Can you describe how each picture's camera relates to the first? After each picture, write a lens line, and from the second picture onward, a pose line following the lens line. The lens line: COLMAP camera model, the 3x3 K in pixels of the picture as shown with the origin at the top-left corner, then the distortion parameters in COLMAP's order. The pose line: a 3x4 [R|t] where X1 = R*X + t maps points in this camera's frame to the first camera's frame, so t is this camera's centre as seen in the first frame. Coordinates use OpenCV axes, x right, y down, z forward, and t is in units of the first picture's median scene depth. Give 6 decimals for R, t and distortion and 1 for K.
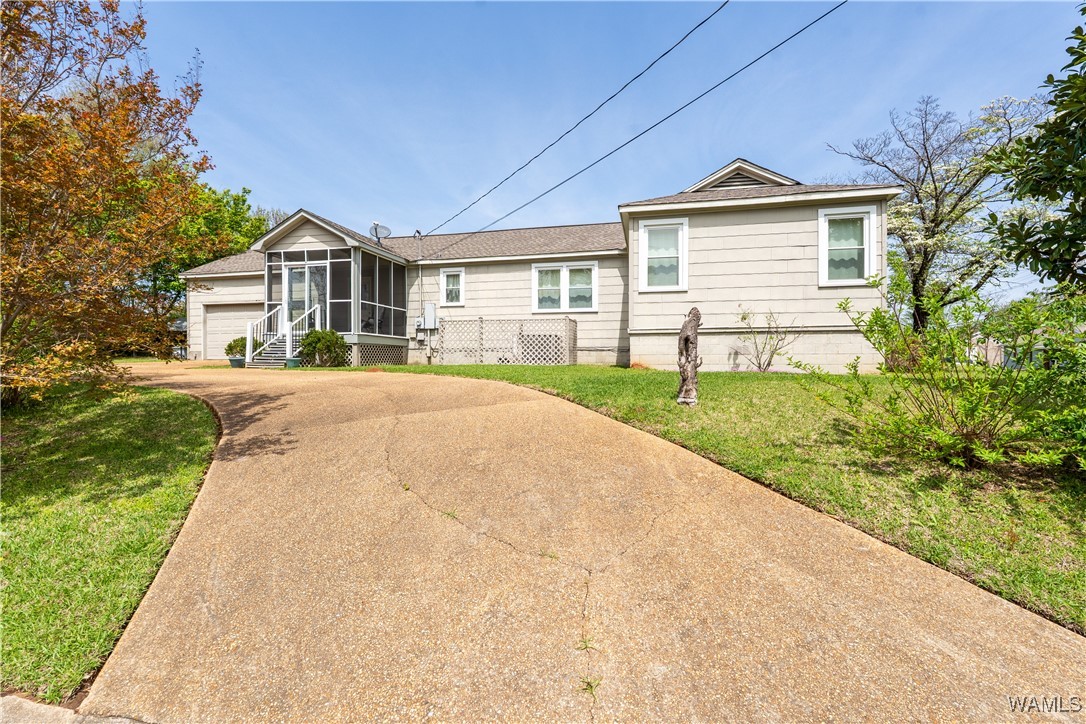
lens RADIAL K [[476.0, 0, 543.0], [0, 476.0, 362.0], [0, 0, 1]] dist [0.000006, 0.000030]
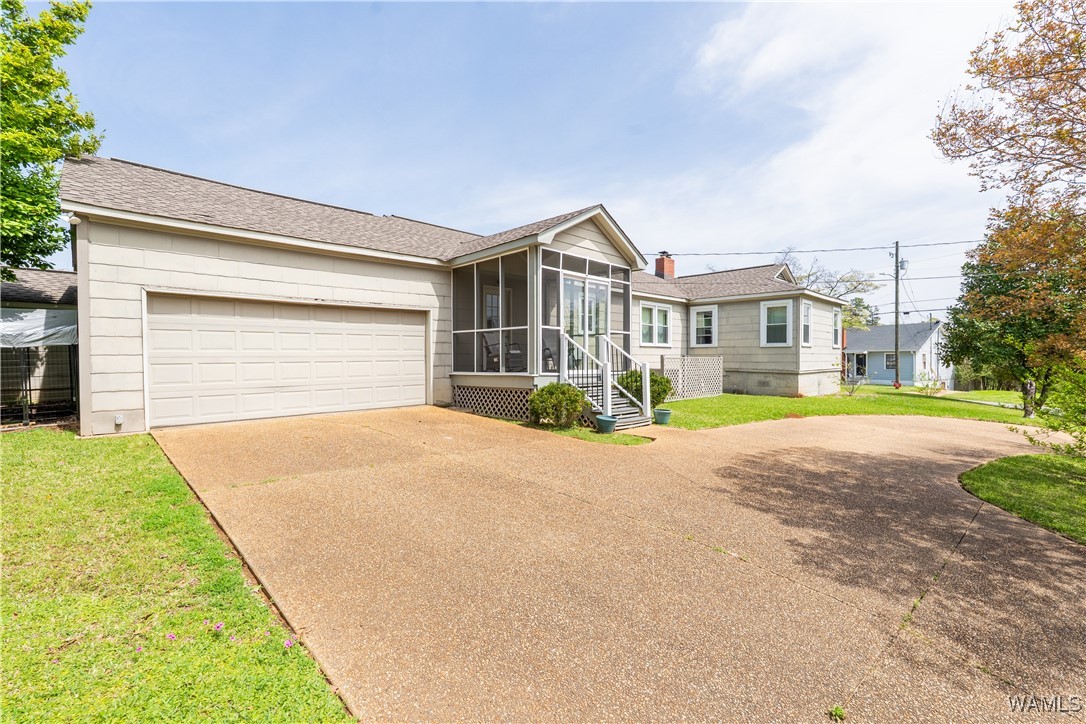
lens RADIAL K [[476.0, 0, 543.0], [0, 476.0, 362.0], [0, 0, 1]] dist [0.000006, 0.000030]
pose [[0.540638, -0.007686, 0.841221, -1.160376], [0.003606, 0.999970, 0.006819, -0.083611], [-0.841248, -0.000653, 0.540649, 0.671575]]
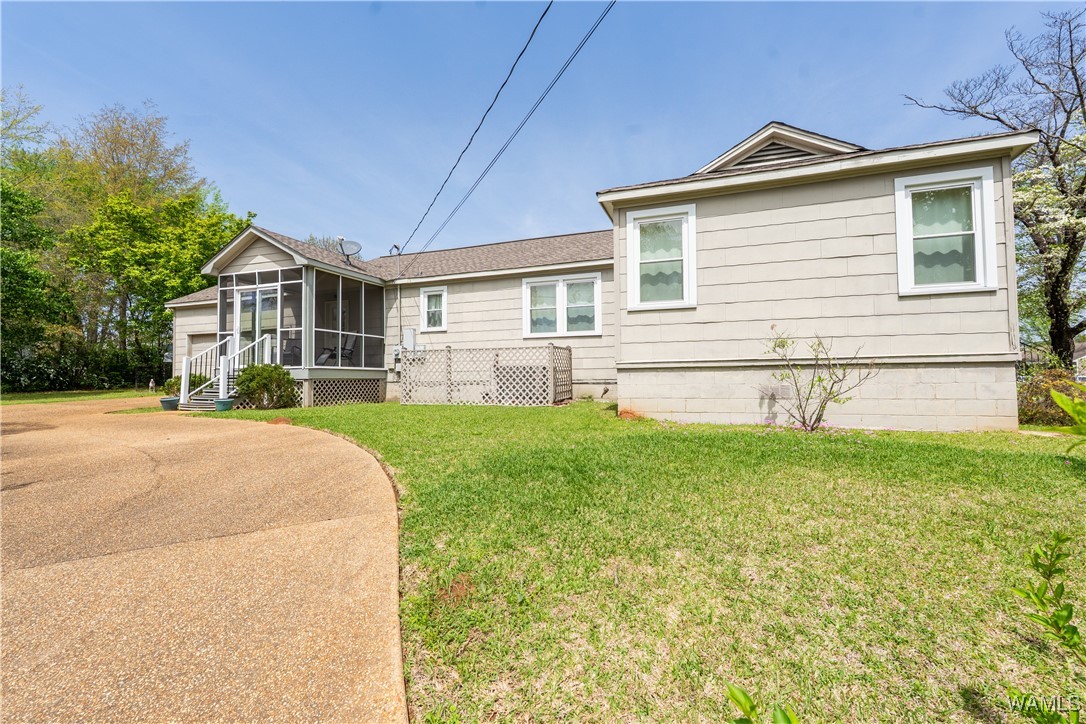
lens RADIAL K [[476.0, 0, 543.0], [0, 476.0, 362.0], [0, 0, 1]] dist [0.000006, 0.000030]
pose [[0.992329, -0.013067, -0.122934, 0.124597], [0.008383, 0.999222, -0.038544, -0.033239], [0.123342, 0.037218, 0.991666, 0.212600]]
